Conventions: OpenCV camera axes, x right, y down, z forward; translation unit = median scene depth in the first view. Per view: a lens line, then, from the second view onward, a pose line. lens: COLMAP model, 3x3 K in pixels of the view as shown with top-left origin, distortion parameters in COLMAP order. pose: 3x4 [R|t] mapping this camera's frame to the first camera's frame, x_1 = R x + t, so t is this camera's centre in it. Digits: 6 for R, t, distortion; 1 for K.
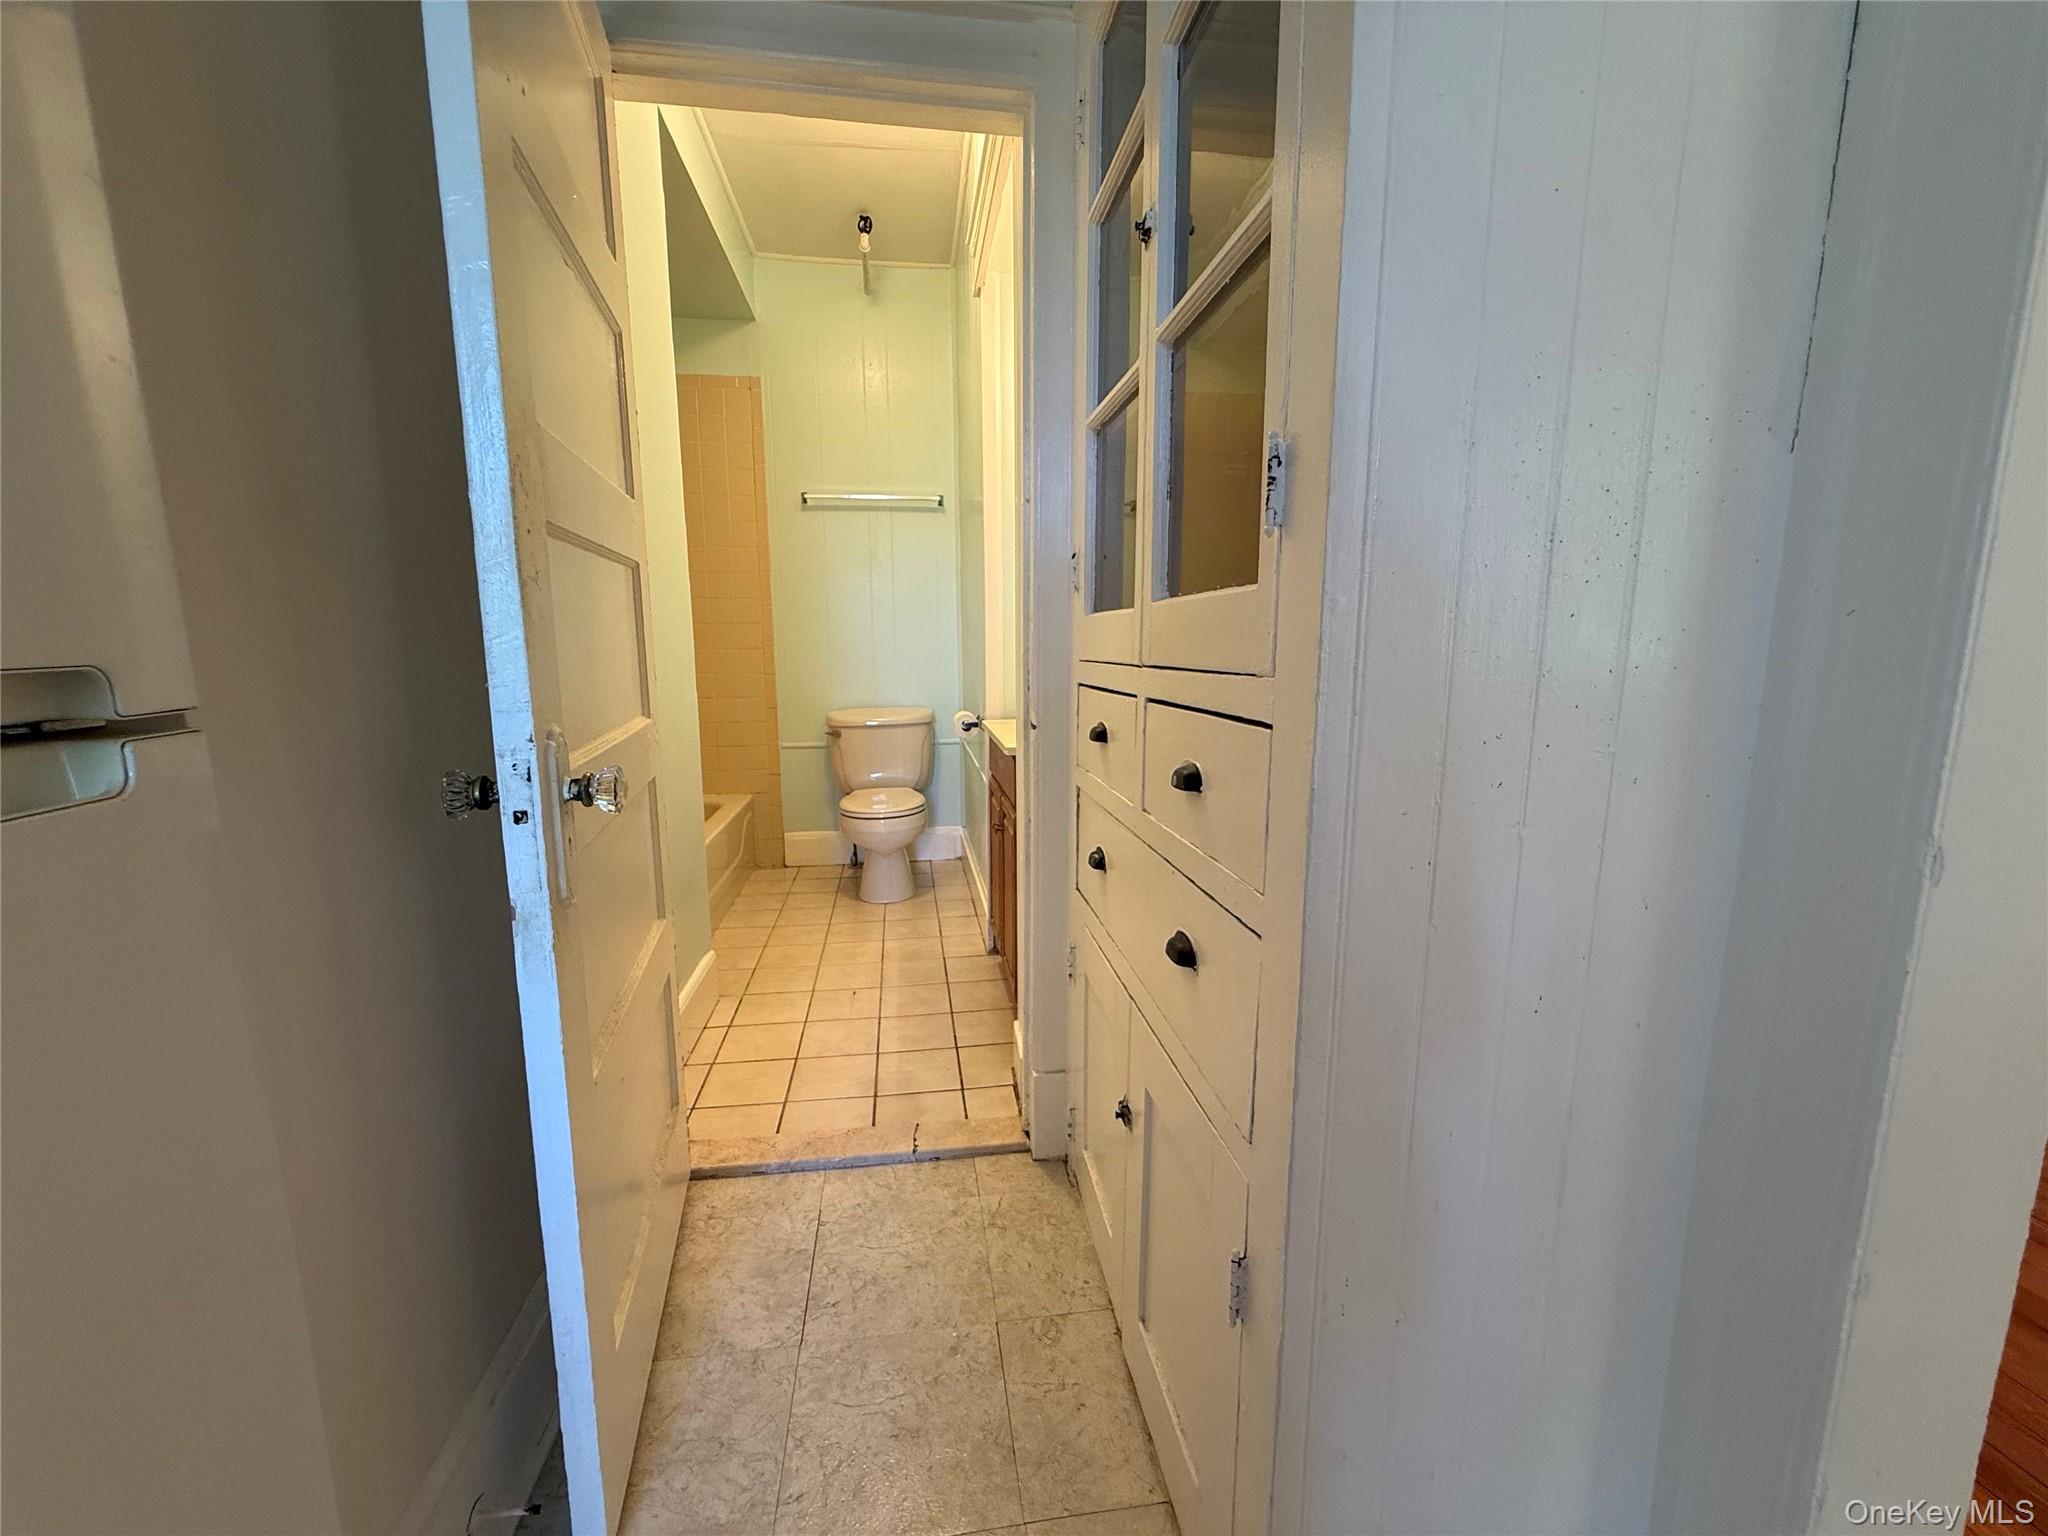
lens RADIAL K [[811.4, 0, 1024.0], [0, 811.4, 768.0], [0, 0, 1]] dist [0.001082, -0.000105]
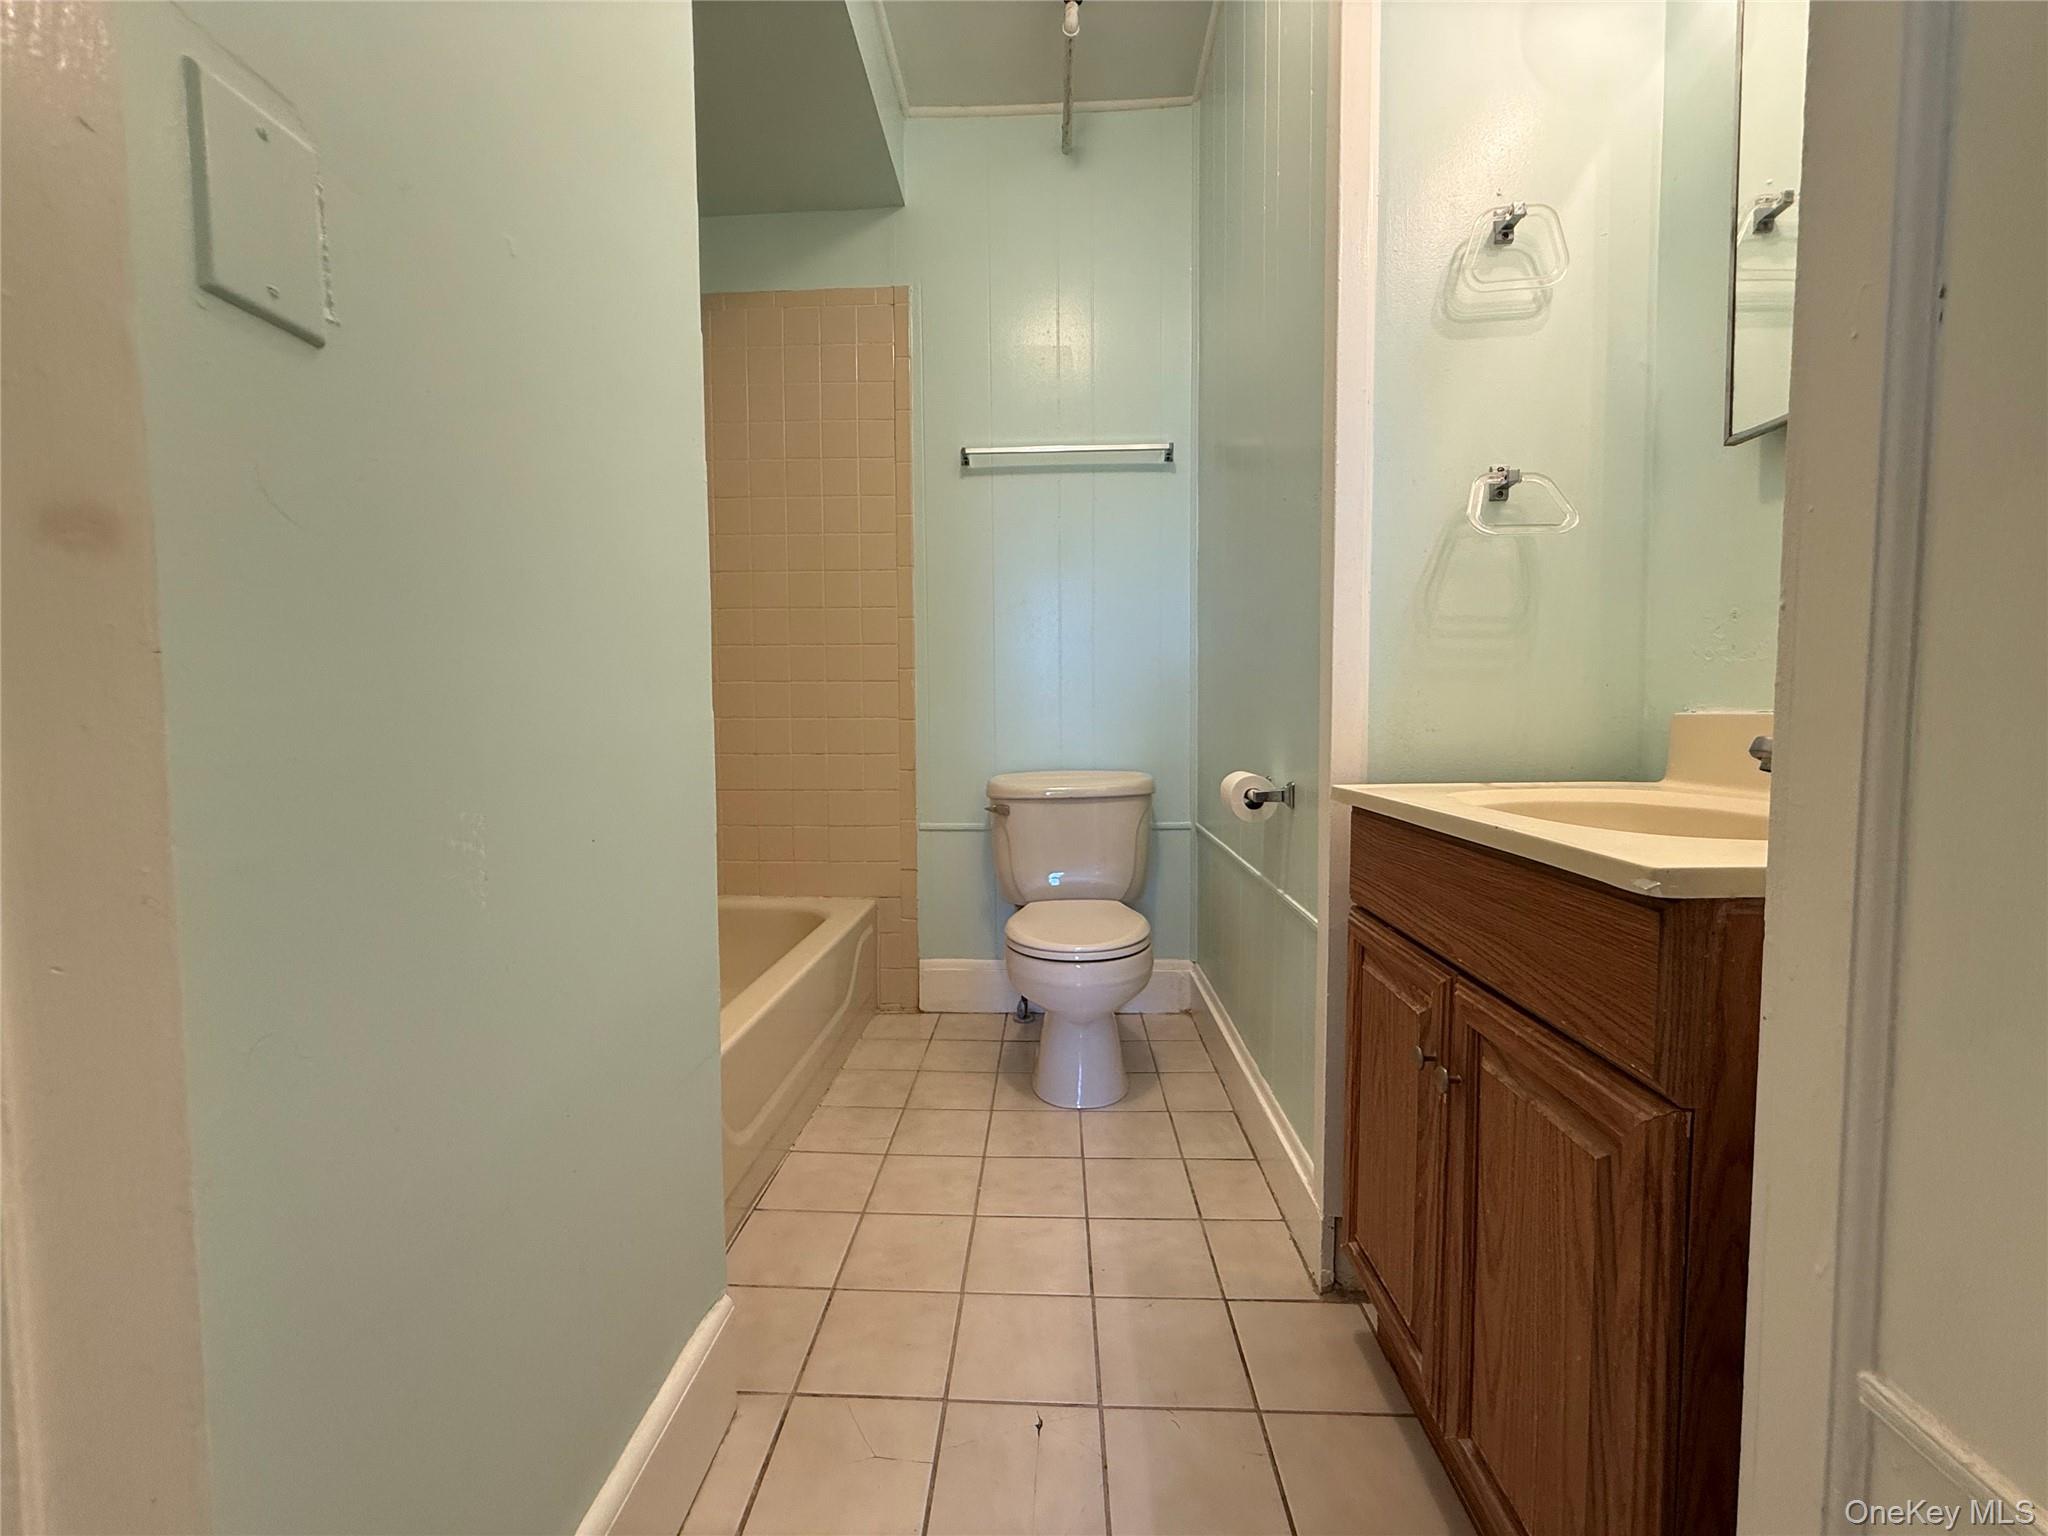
lens RADIAL K [[811.4, 0, 1024.0], [0, 811.4, 768.0], [0, 0, 1]] dist [0.001082, -0.000105]
pose [[0.982156, 0.008042, -0.187897, -0.096635], [-0.026021, 0.995287, -0.093417, -0.016239], [0.186260, 0.096640, 0.977736, 0.384214]]
